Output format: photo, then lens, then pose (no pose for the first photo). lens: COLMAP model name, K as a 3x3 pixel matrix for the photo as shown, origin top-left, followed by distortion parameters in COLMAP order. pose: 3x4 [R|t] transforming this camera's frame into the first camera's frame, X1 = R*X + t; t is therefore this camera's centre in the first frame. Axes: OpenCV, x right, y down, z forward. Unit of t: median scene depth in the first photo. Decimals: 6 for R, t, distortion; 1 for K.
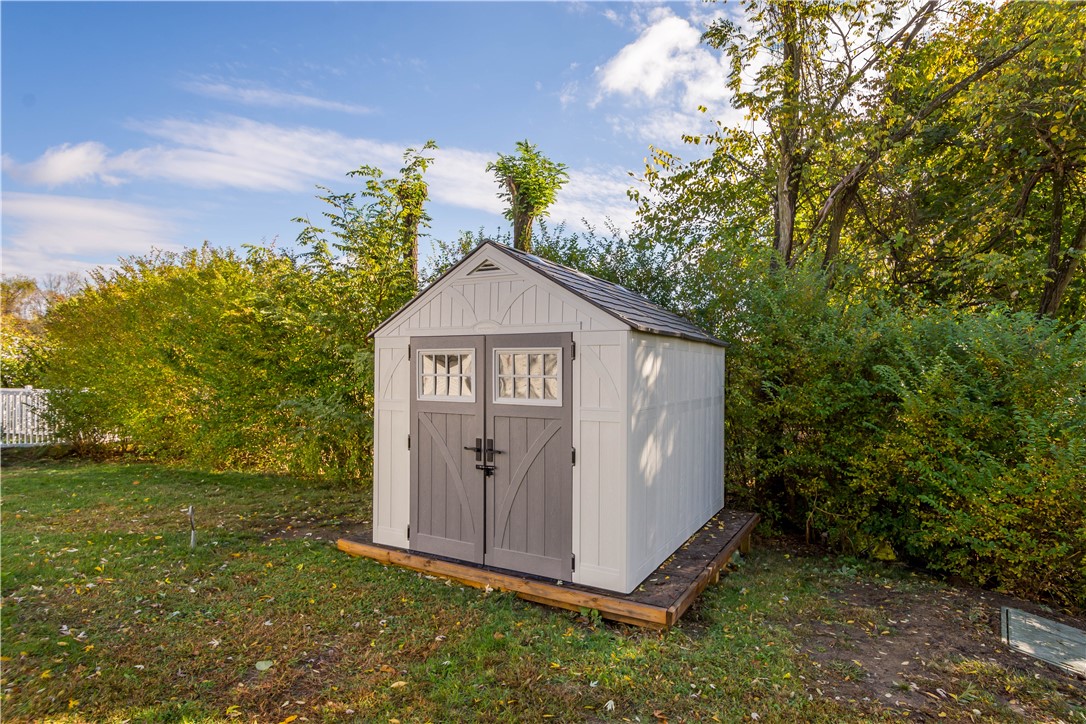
lens RADIAL K [[558.1, 0, 542.3], [0, 558.1, 361.0], [0, 0, 1]] dist [0.000854, -0.000003]
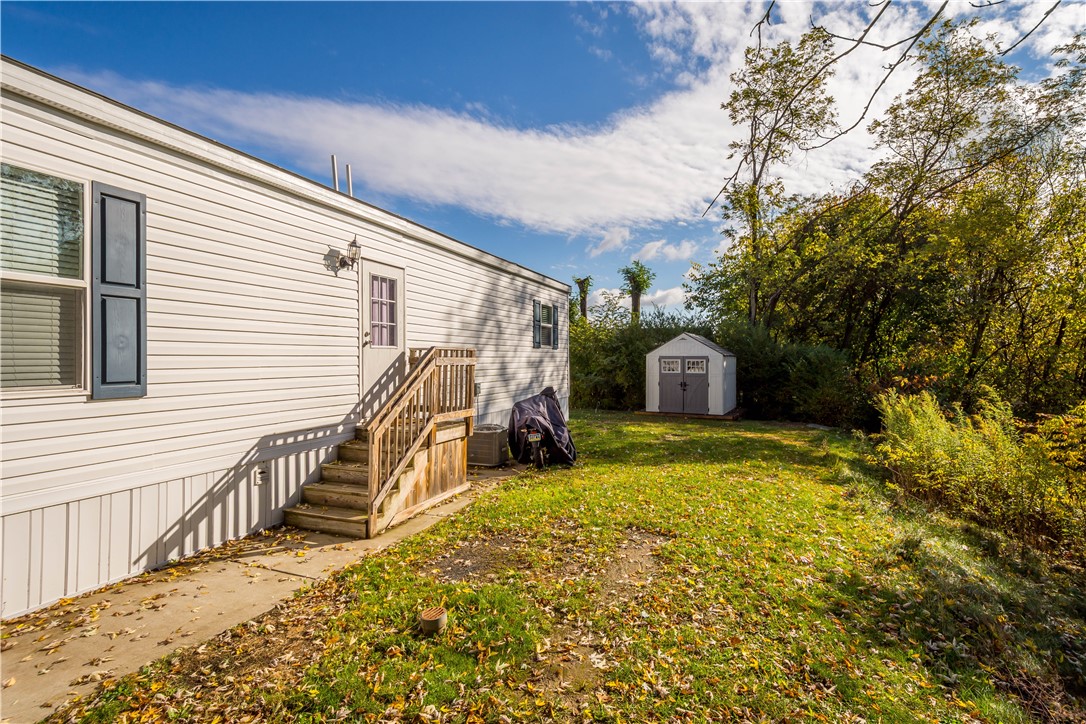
lens RADIAL K [[525.3, 0, 540.0], [0, 525.3, 362.2], [0, 0, 1]] dist [0.003252, -0.003573]
pose [[0.999212, -0.004392, 0.039455, -0.899456], [0.003656, 0.999818, 0.018706, -0.053813], [-0.039530, -0.018547, 0.999046, -1.932804]]
